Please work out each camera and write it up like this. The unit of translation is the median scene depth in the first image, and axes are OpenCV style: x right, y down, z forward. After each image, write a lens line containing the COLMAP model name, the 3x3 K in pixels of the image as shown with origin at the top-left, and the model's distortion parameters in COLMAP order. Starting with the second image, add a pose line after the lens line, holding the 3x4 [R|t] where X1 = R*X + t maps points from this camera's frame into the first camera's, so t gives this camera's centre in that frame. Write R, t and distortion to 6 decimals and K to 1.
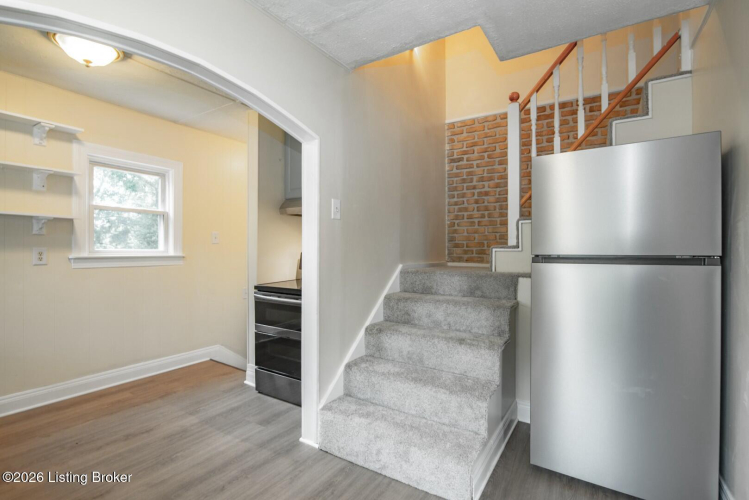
lens RADIAL K [[350.3, 0, 373.1], [0, 350.3, 249.8], [0, 0, 1]] dist [-0.025394, 0.001403]
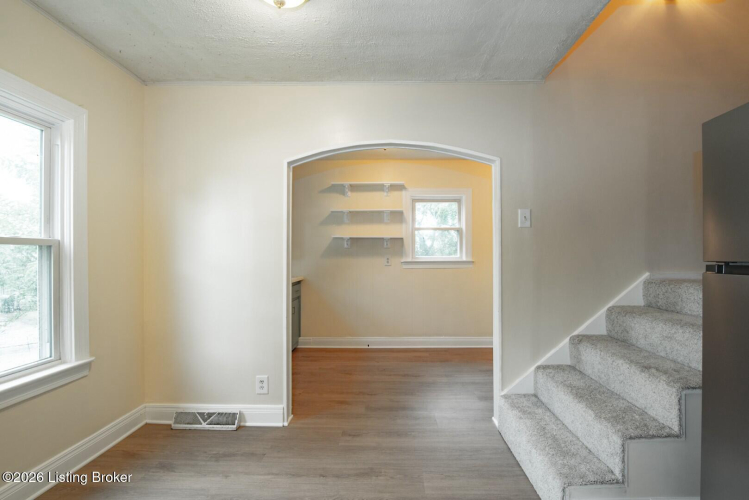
lens RADIAL K [[350.3, 0, 388.5], [0, 350.3, 255.8], [0, 0, 1]] dist [-0.025394, 0.001403]
pose [[0.532320, -0.006646, -0.846517, 0.488568], [0.006250, 0.999973, -0.003920, 0.001154], [0.846520, -0.003203, 0.532347, 0.064004]]
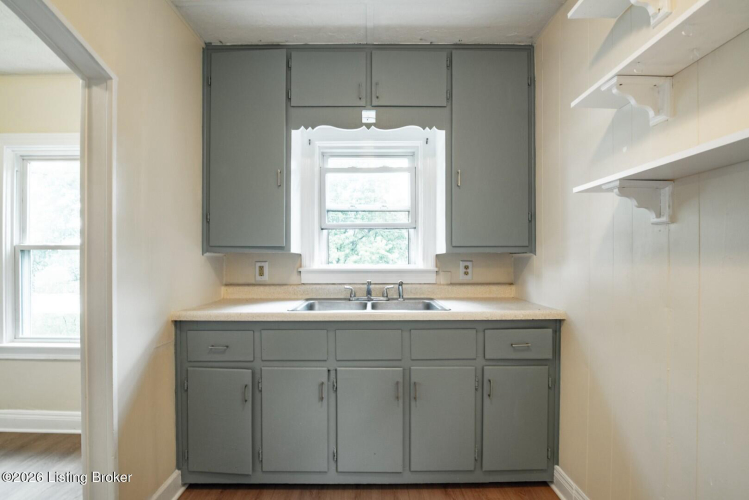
lens RADIAL K [[350.3, 0, 368.8], [0, 350.3, 264.3], [0, 0, 1]] dist [-0.025394, 0.001403]
pose [[-0.844273, -0.005829, -0.535882, -0.508746], [-0.006130, 0.999980, -0.001220, 0.008114], [0.535879, 0.002255, -0.844292, 0.946400]]
